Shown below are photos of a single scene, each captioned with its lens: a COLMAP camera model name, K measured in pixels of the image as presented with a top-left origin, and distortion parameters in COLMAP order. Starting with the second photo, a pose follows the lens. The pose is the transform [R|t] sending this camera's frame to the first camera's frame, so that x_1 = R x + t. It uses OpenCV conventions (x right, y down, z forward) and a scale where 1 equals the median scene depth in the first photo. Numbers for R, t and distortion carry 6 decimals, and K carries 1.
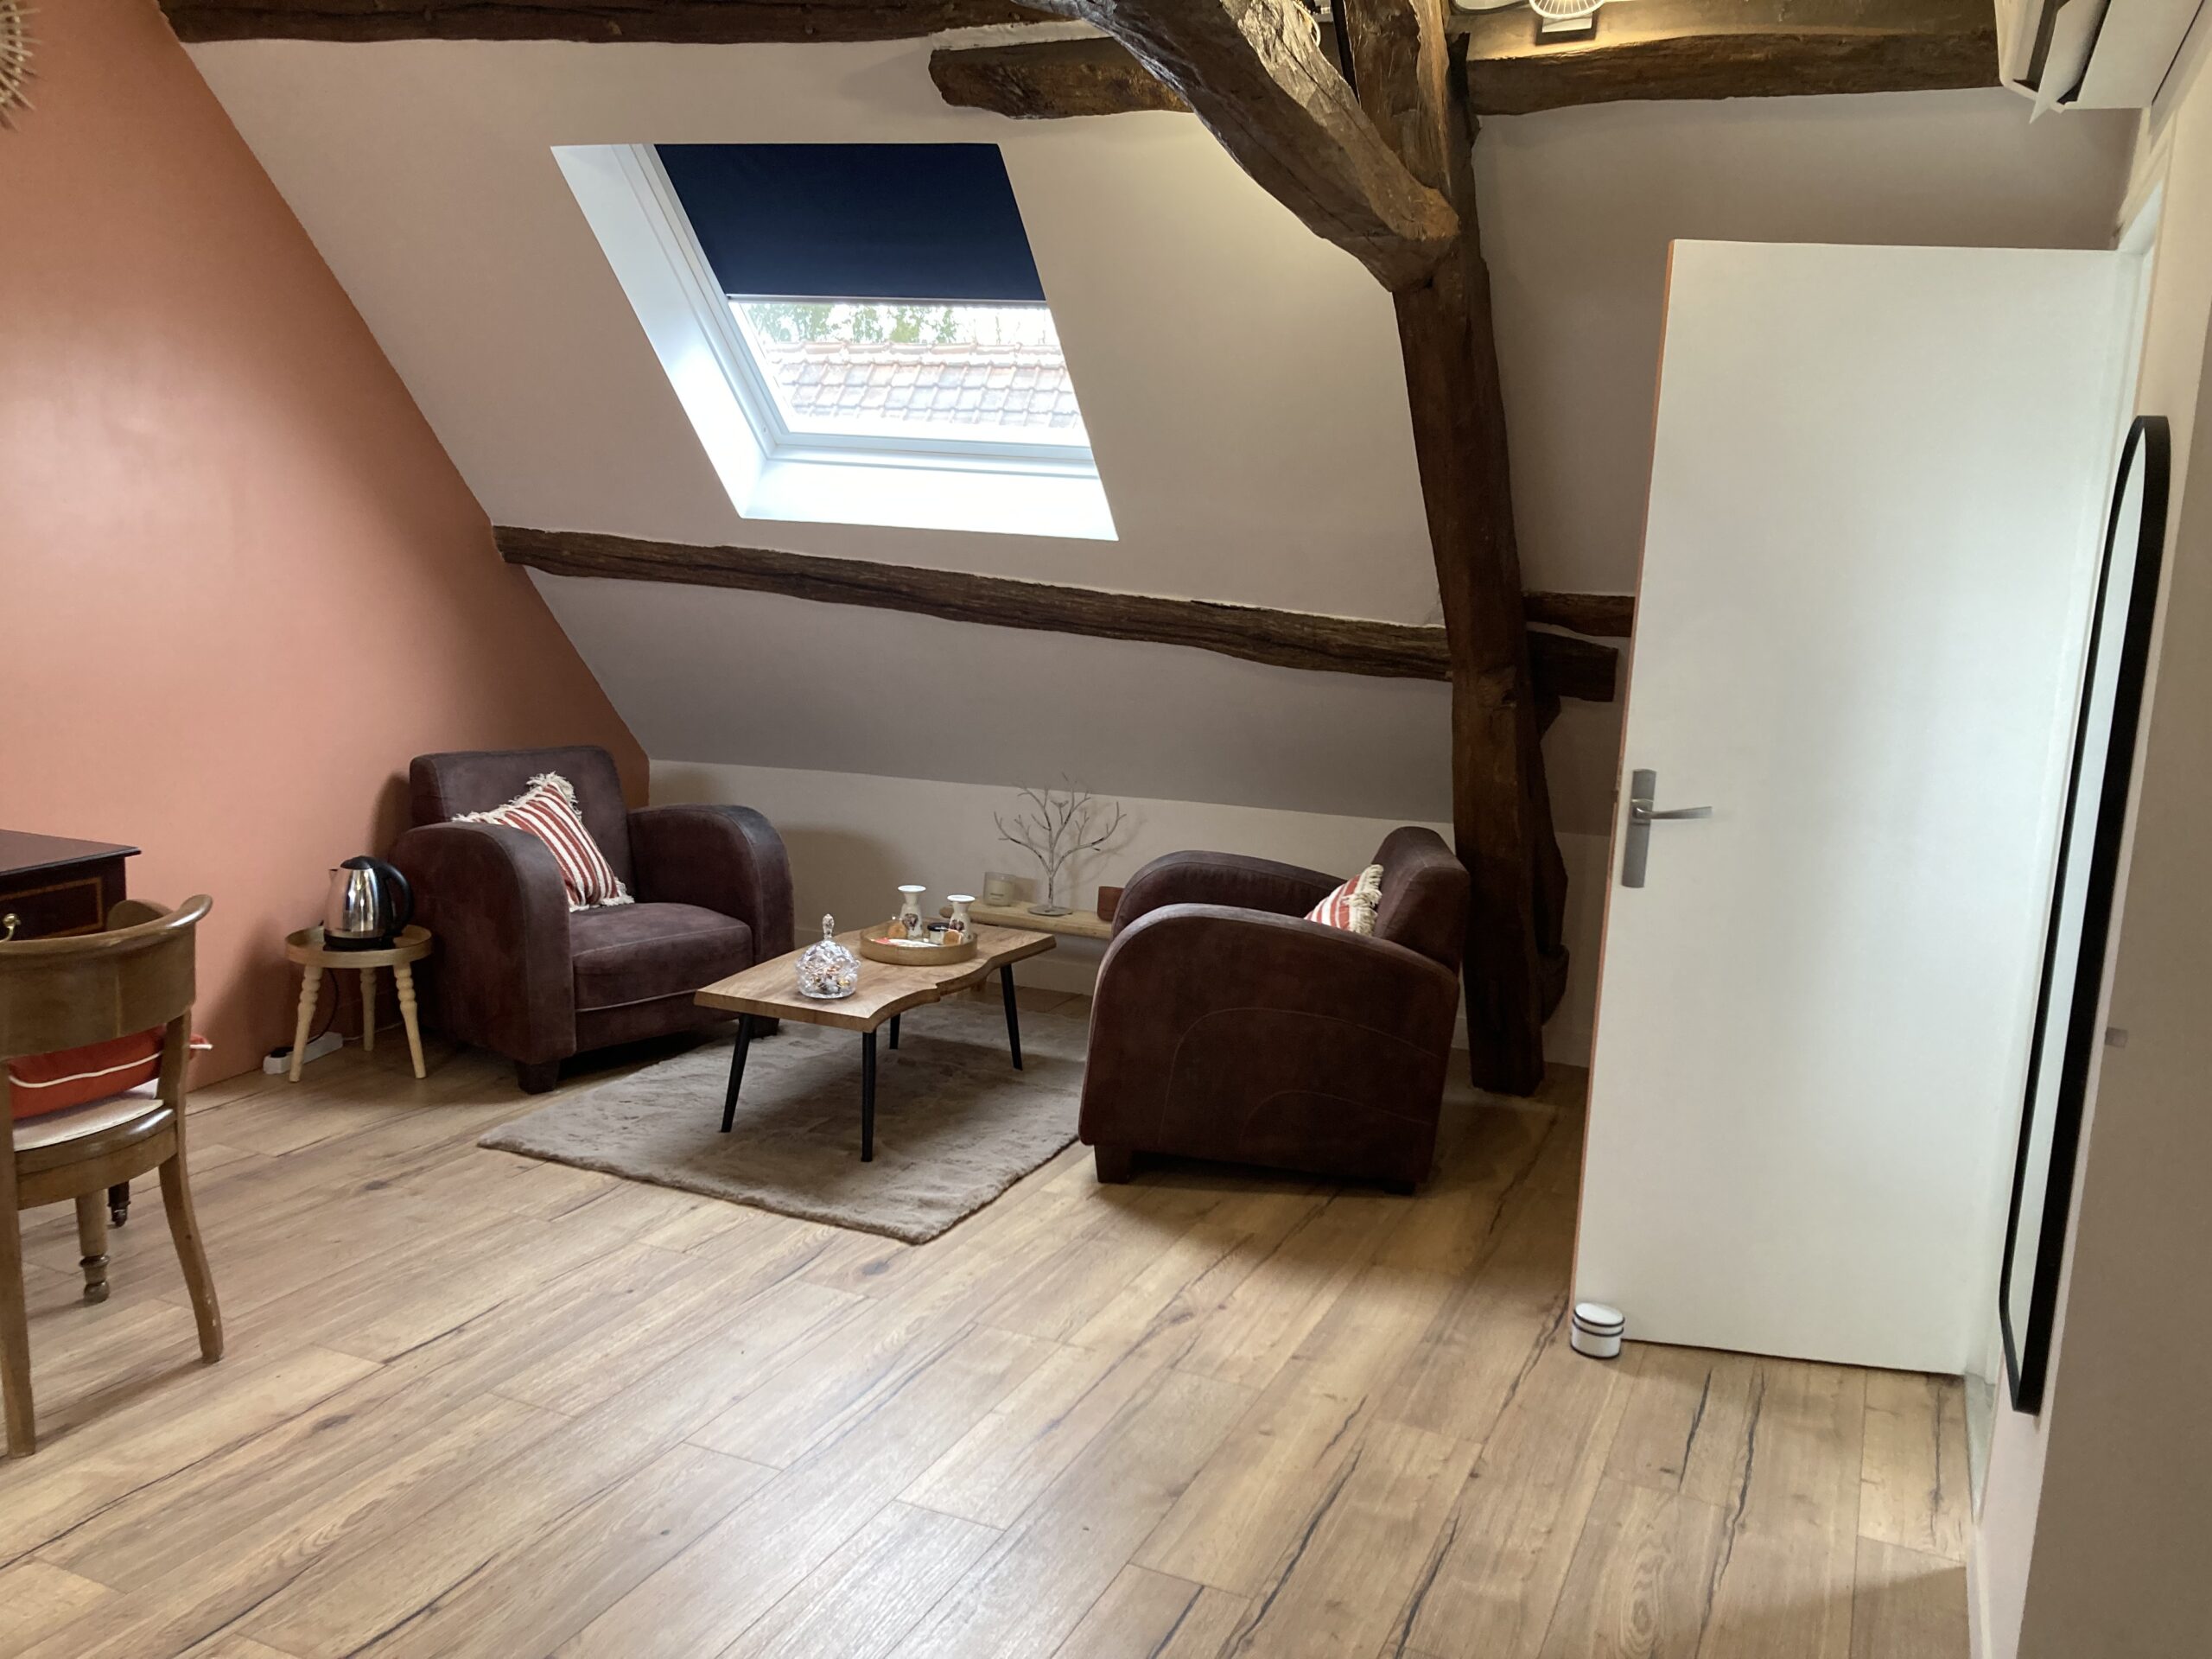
lens RADIAL K [[1801.1, 0, 1106.0], [0, 1801.1, 829.5], [0, 0, 1]] dist [0.049923, -0.050047]
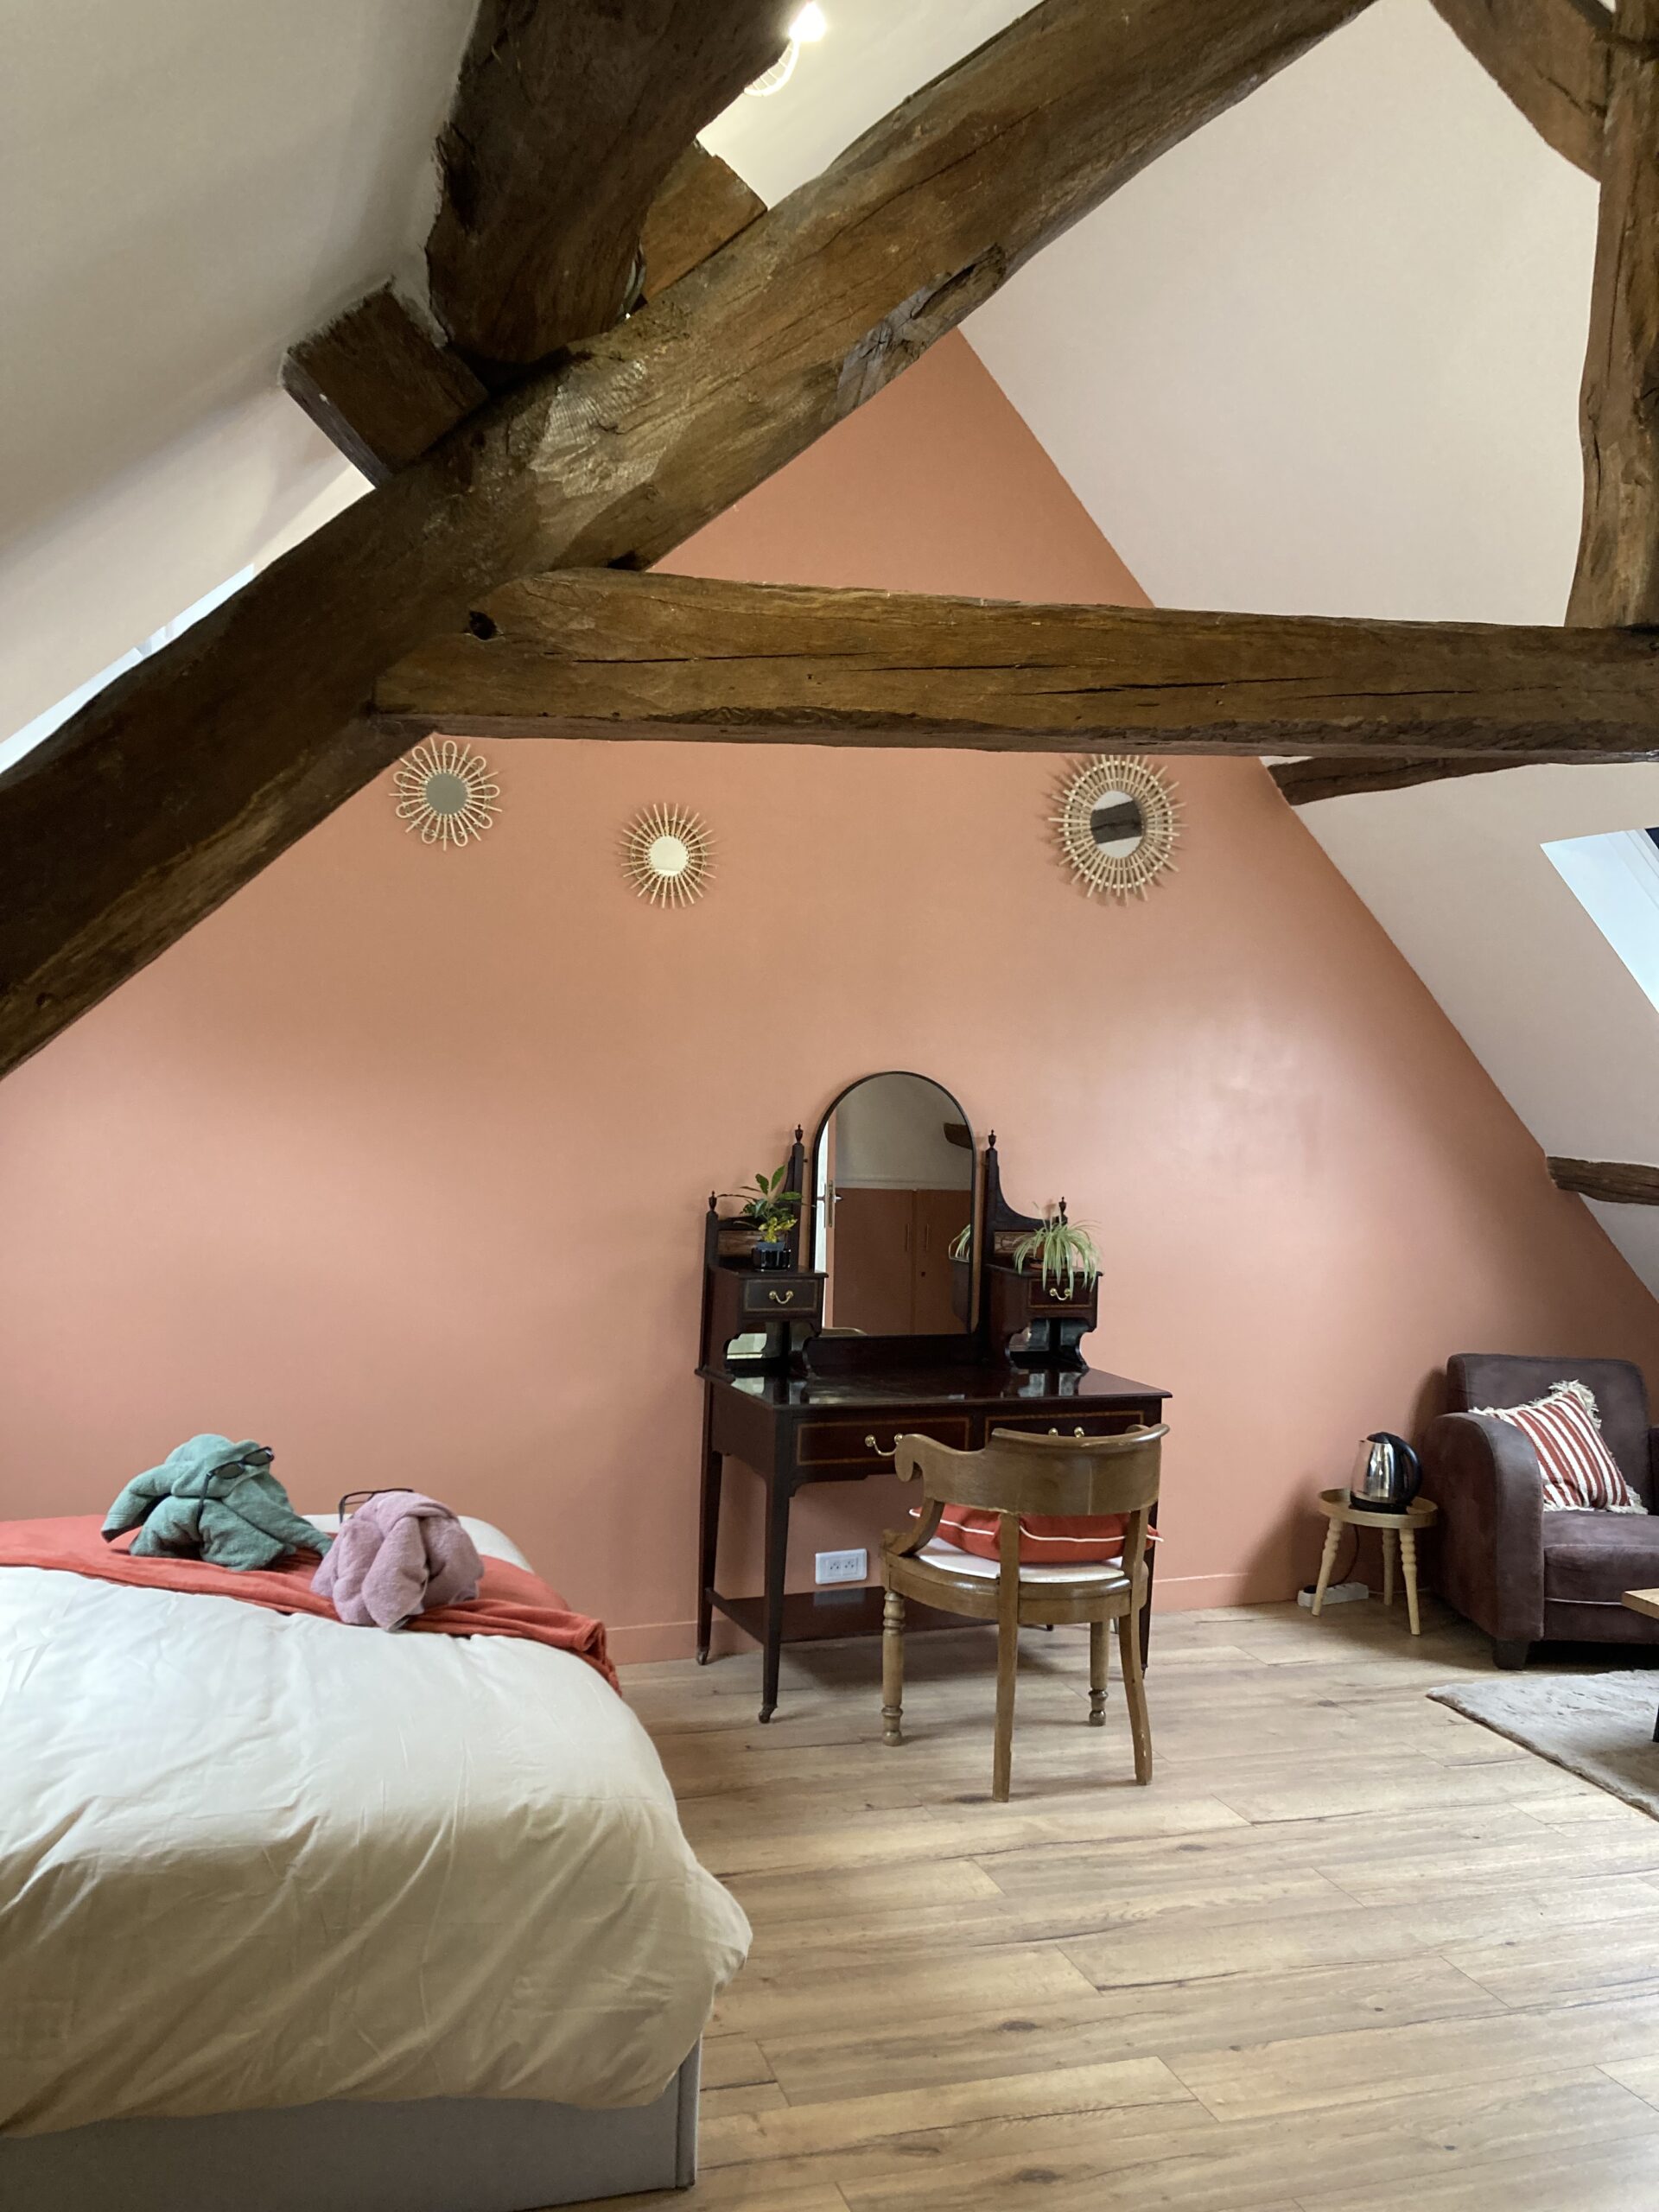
lens RADIAL K [[1801.1, 0, 836.5], [0, 1801.1, 1079.8], [0, 0, 1]] dist [0.049923, -0.050047]
pose [[0.670127, -0.031048, -0.741597, 0.241431], [-0.120878, 0.981222, -0.150308, 0.009955], [0.732337, 0.190368, 0.653790, -0.083304]]
